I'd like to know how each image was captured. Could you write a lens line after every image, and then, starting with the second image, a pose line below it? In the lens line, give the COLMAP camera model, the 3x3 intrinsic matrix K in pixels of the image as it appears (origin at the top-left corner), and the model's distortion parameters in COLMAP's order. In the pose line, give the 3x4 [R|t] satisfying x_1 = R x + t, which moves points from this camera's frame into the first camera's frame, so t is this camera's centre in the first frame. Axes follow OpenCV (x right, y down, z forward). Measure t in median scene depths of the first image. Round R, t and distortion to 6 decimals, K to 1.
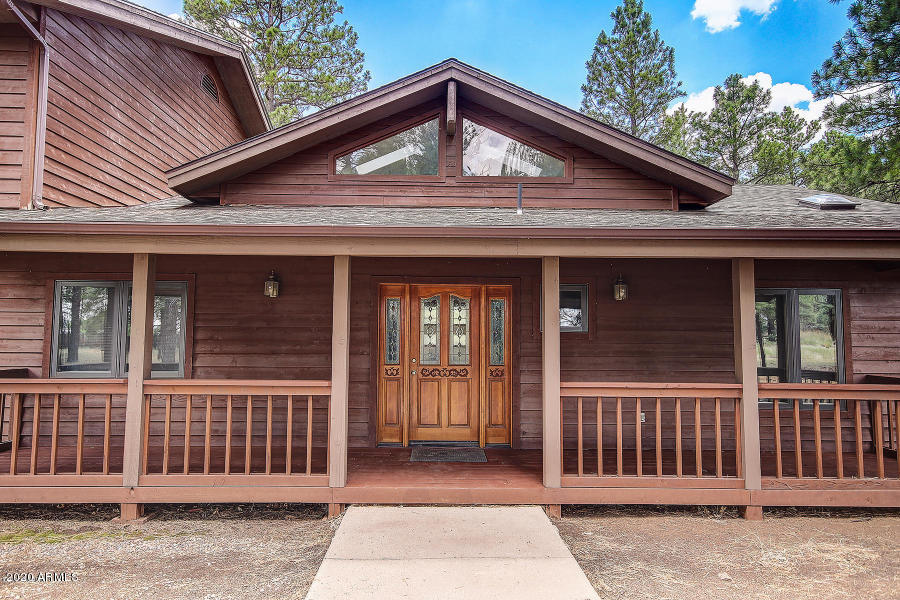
lens RADIAL K [[546.7, 0, 449.1], [0, 546.7, 301.7], [0, 0, 1]] dist [0.026840, -0.000826]
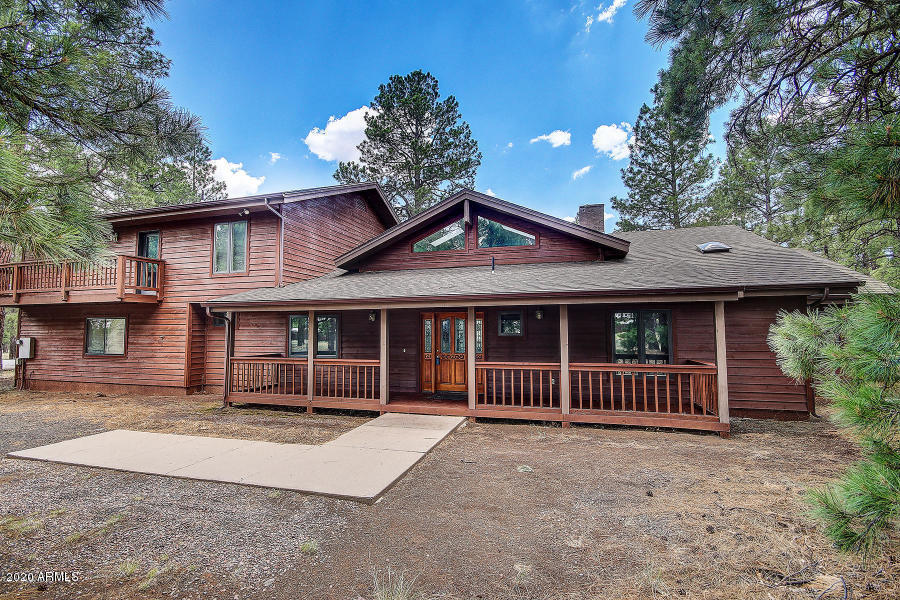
lens RADIAL K [[411.6, 0, 450.0], [0, 411.6, 301.3], [0, 0, 1]] dist [0.000162, 0.000080]
pose [[0.955459, -0.031919, -0.293394, 0.448488], [0.032089, 0.999476, -0.004235, -0.069352], [0.293375, -0.005368, 0.955982, -0.457195]]
